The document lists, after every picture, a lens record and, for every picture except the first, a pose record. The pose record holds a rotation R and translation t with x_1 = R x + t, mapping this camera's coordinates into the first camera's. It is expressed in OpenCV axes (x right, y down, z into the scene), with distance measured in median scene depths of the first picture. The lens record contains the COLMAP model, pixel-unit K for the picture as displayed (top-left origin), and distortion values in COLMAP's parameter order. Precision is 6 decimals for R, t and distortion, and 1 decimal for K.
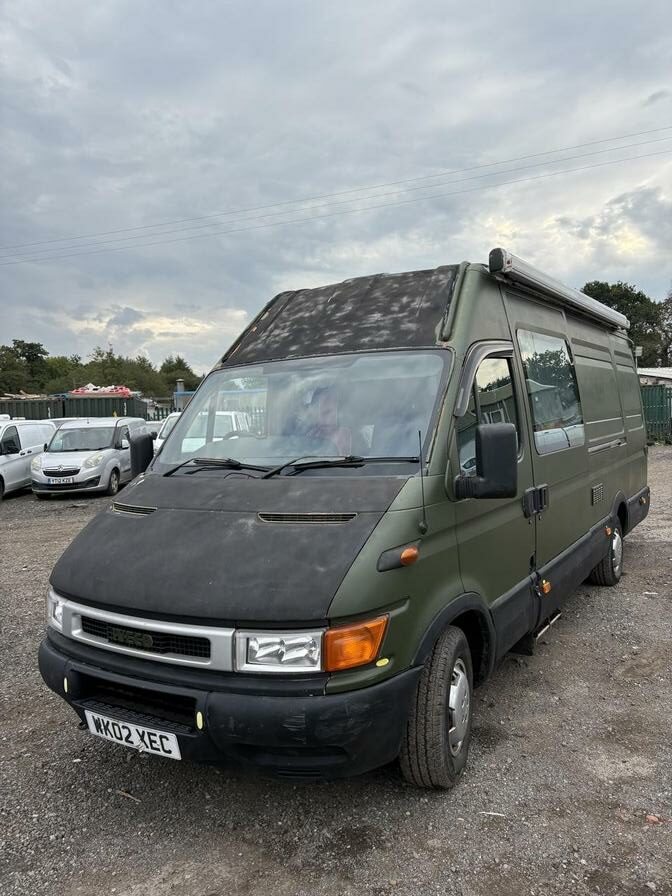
lens RADIAL K [[711.9, 0, 331.0], [0, 711.9, 445.3], [0, 0, 1]] dist [0.078077, -0.084994]
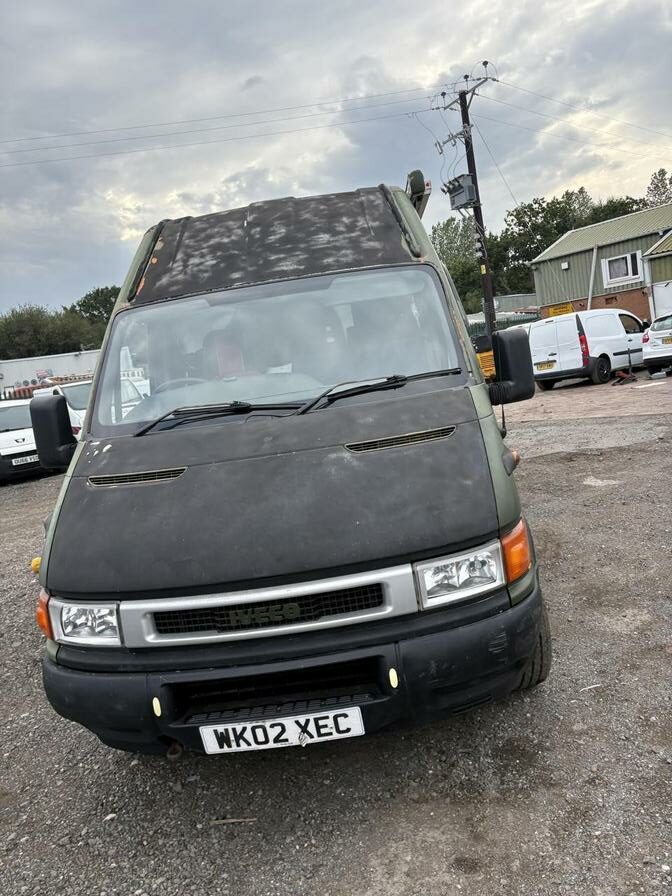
lens RADIAL K [[711.9, 0, 331.0], [0, 711.9, 445.3], [0, 0, 1]] dist [0.078077, -0.084994]
pose [[0.850329, -0.142833, 0.506497, -0.530315], [0.132627, 0.989560, 0.056397, 0.042281], [-0.509265, 0.019219, 0.860395, 0.247951]]
